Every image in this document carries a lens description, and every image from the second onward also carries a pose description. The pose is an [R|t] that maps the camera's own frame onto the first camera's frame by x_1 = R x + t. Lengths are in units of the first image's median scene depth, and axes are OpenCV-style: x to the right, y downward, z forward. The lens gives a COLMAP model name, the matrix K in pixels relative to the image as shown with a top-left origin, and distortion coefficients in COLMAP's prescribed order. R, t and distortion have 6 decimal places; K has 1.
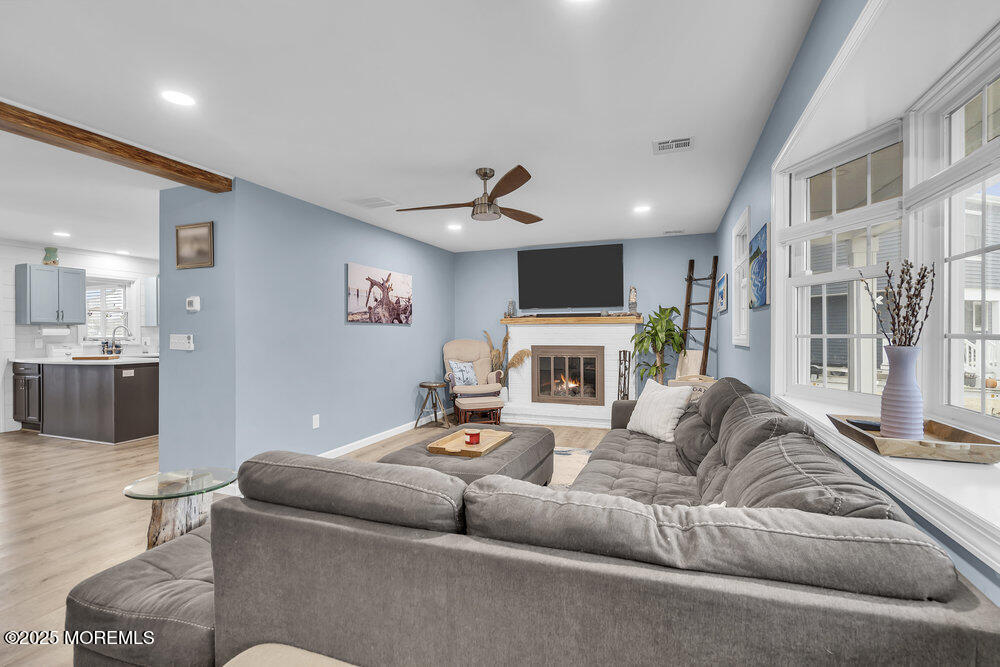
lens RADIAL K [[456.3, 0, 498.5], [0, 456.3, 333.4], [0, 0, 1]] dist [-0.001890, 0.000238]
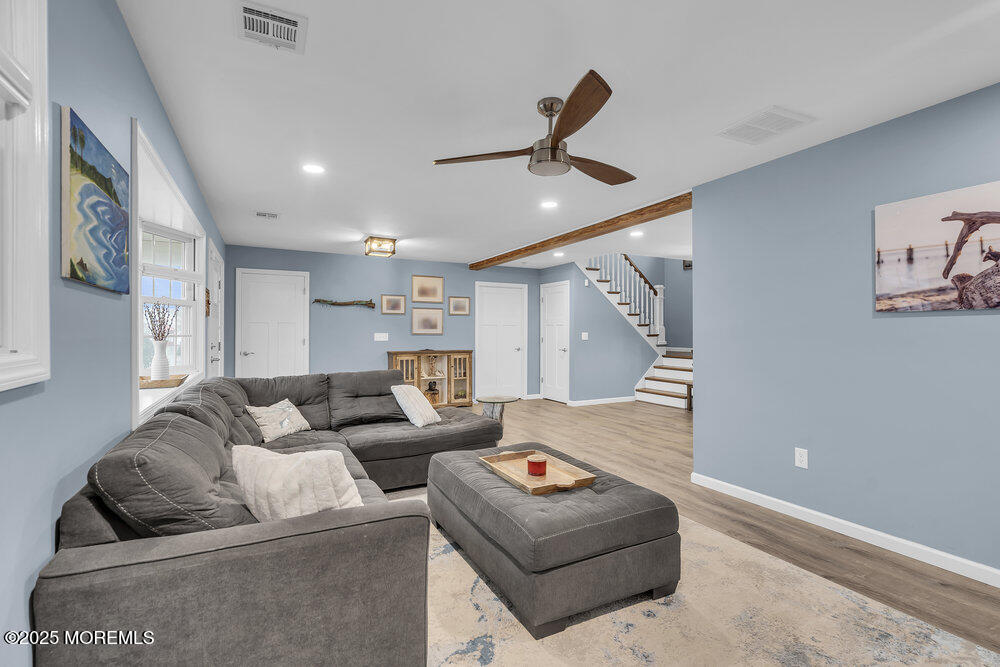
lens RADIAL K [[456.3, 0, 498.5], [0, 456.3, 333.4], [0, 0, 1]] dist [-0.001890, 0.000238]
pose [[-0.666232, 0.010325, -0.745673, 0.385511], [0.007724, 0.999946, 0.006945, -0.007176], [0.745704, -0.001132, -0.666276, 0.995663]]
